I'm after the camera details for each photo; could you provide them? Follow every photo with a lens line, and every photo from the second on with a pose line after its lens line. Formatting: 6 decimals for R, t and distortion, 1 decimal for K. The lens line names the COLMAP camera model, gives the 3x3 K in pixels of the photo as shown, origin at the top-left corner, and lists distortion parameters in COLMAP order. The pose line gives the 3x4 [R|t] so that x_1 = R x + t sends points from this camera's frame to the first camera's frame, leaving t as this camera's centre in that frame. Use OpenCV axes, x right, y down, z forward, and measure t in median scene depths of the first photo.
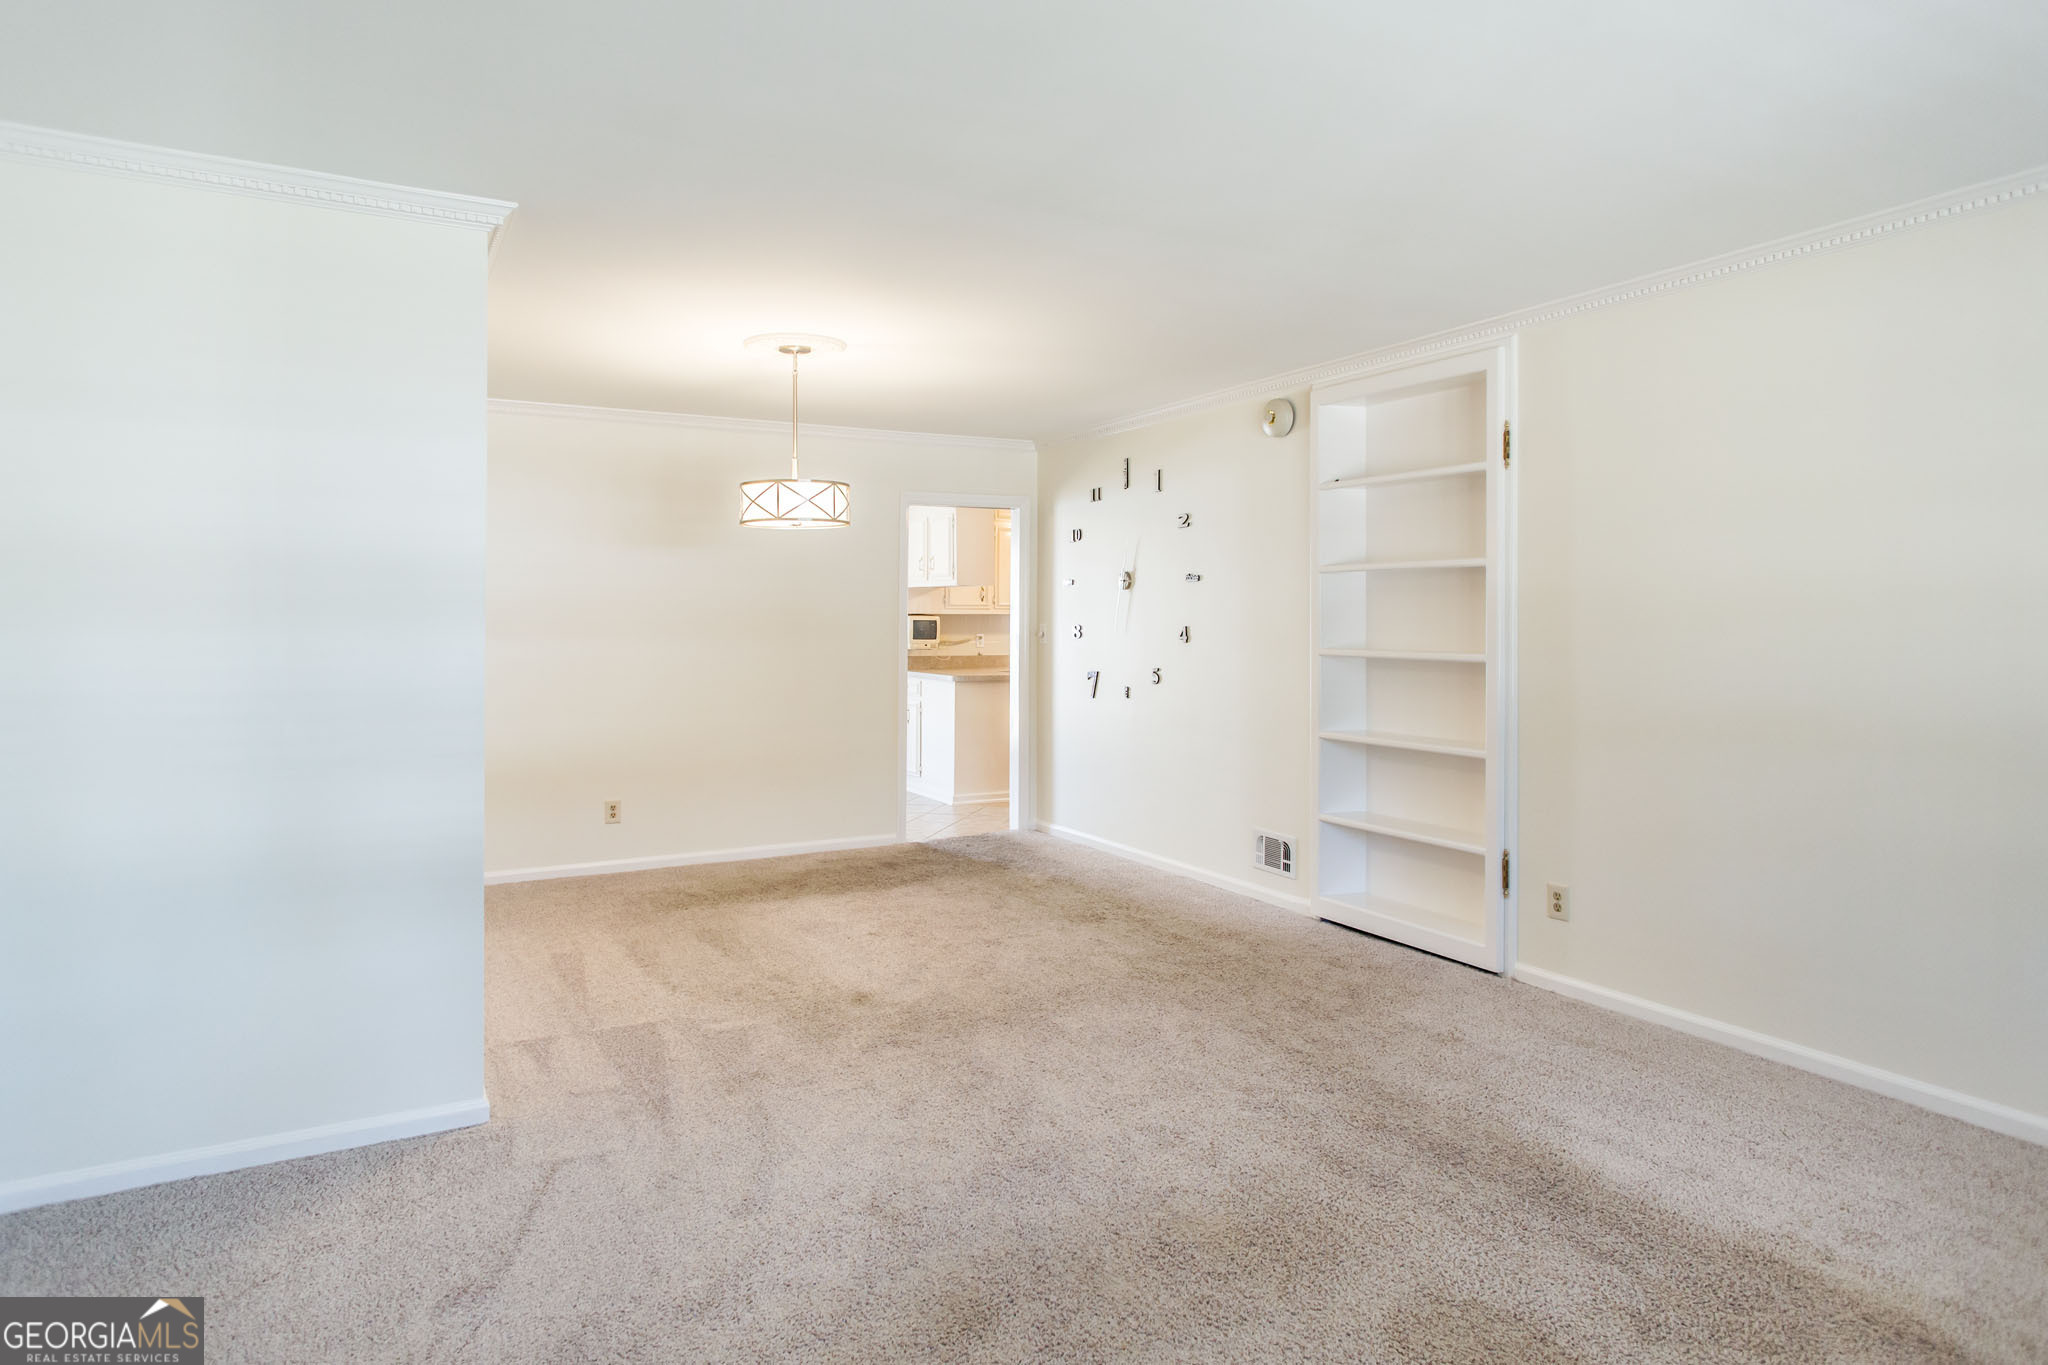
lens RADIAL K [[1155.1, 0, 1027.7], [0, 1155.1, 621.4], [0, 0, 1]] dist [-0.003160, 0.015124]
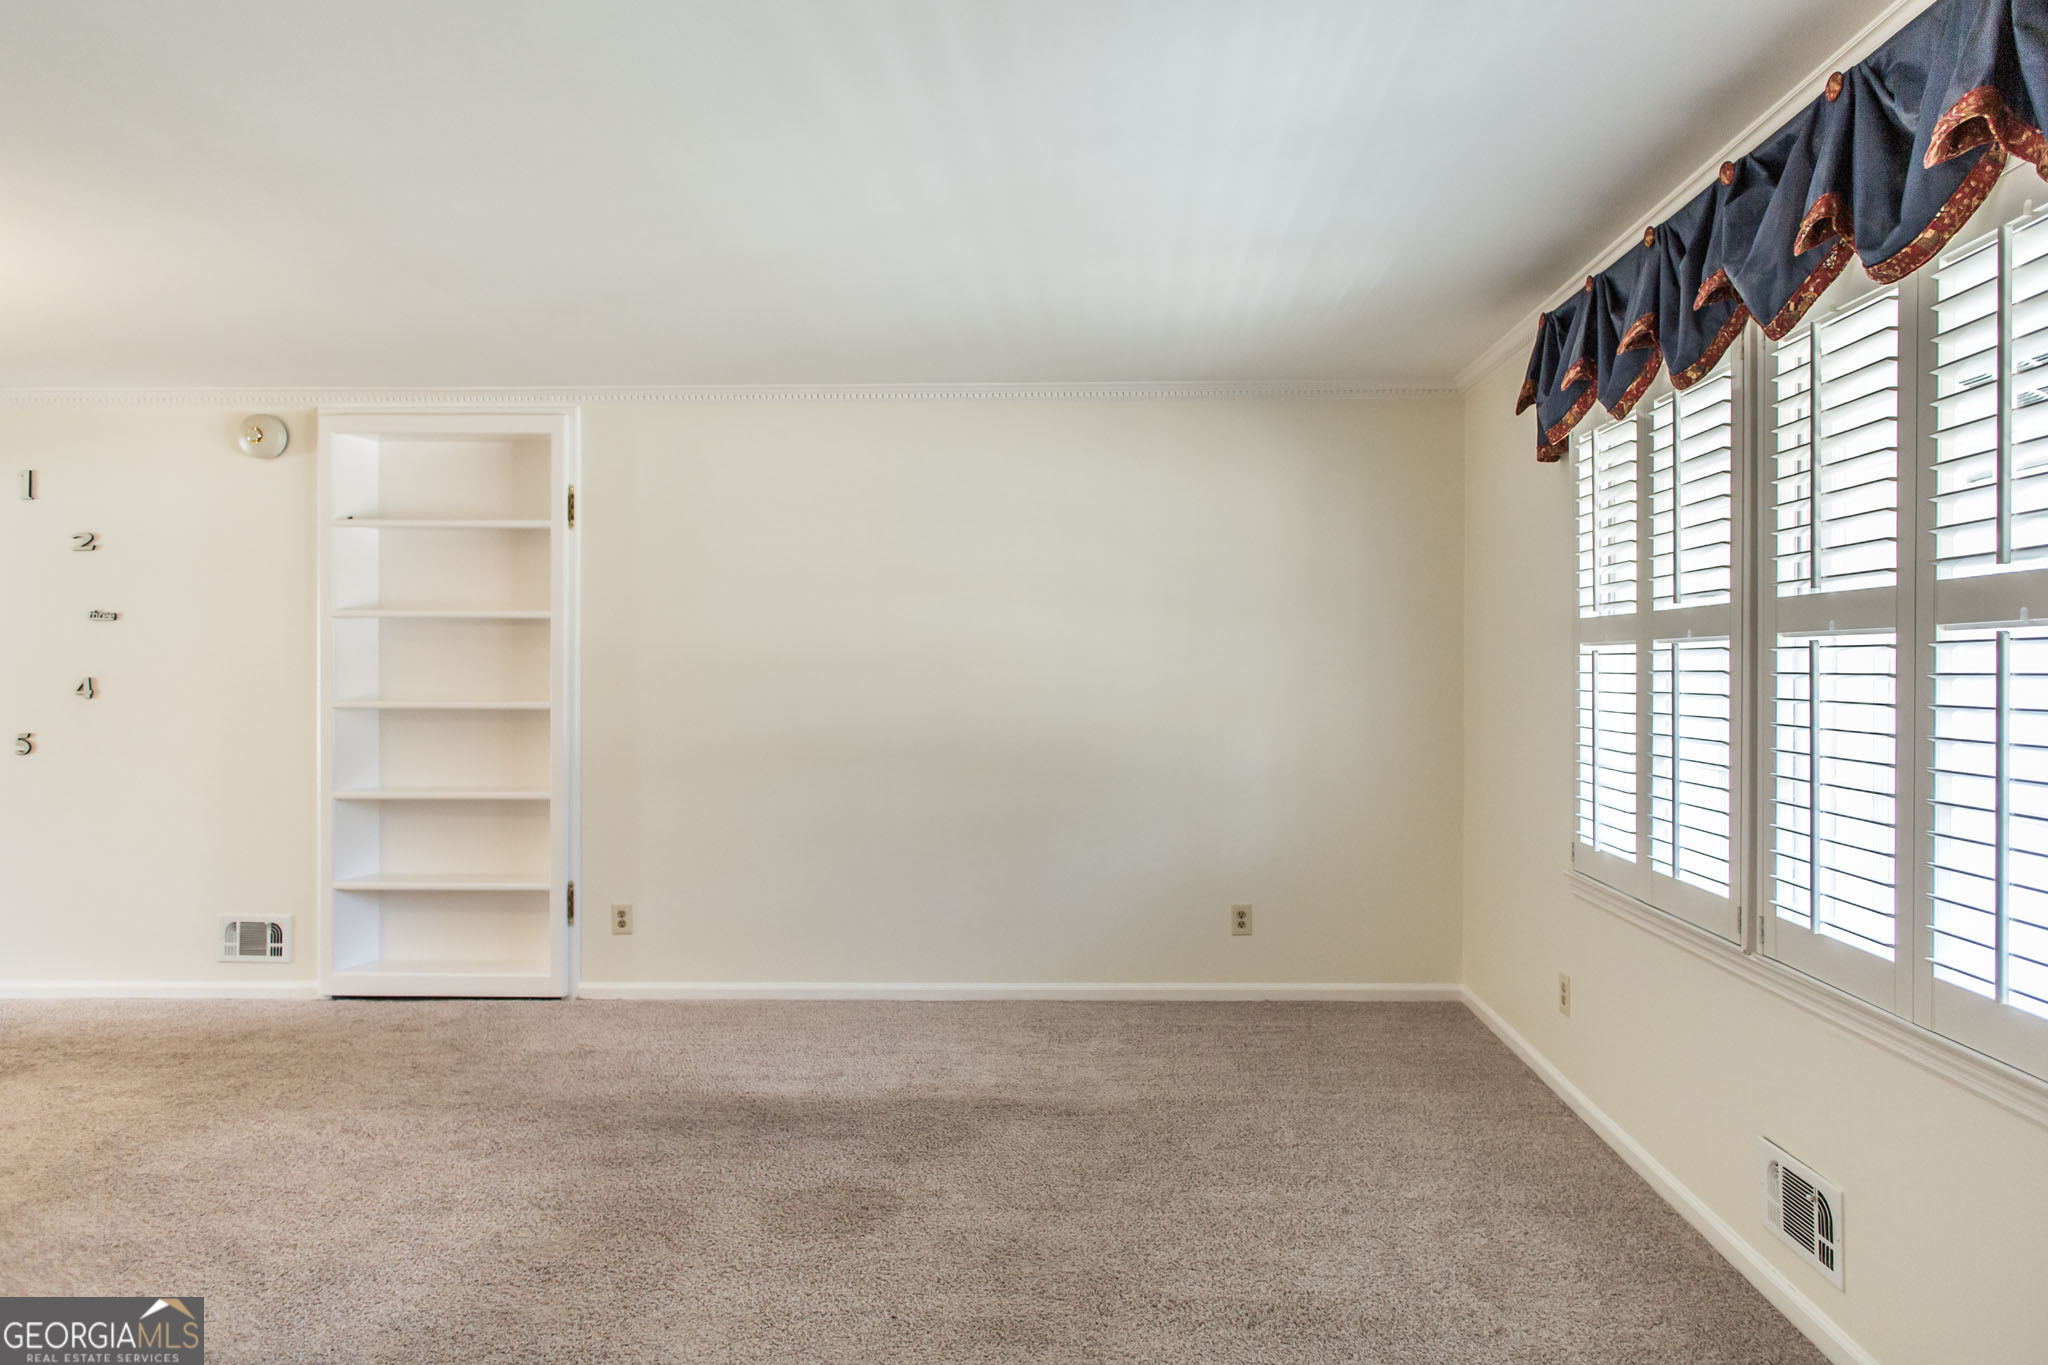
lens RADIAL K [[1232.9, 0, 1024.0], [0, 1232.9, 682.5], [0, 0, 1]] dist [-0.005543, 0.022271]
pose [[0.532659, -0.009411, 0.846278, -0.335163], [0.002282, 0.999951, 0.009684, 0.001160], [-0.846327, -0.003227, 0.532654, 0.025869]]
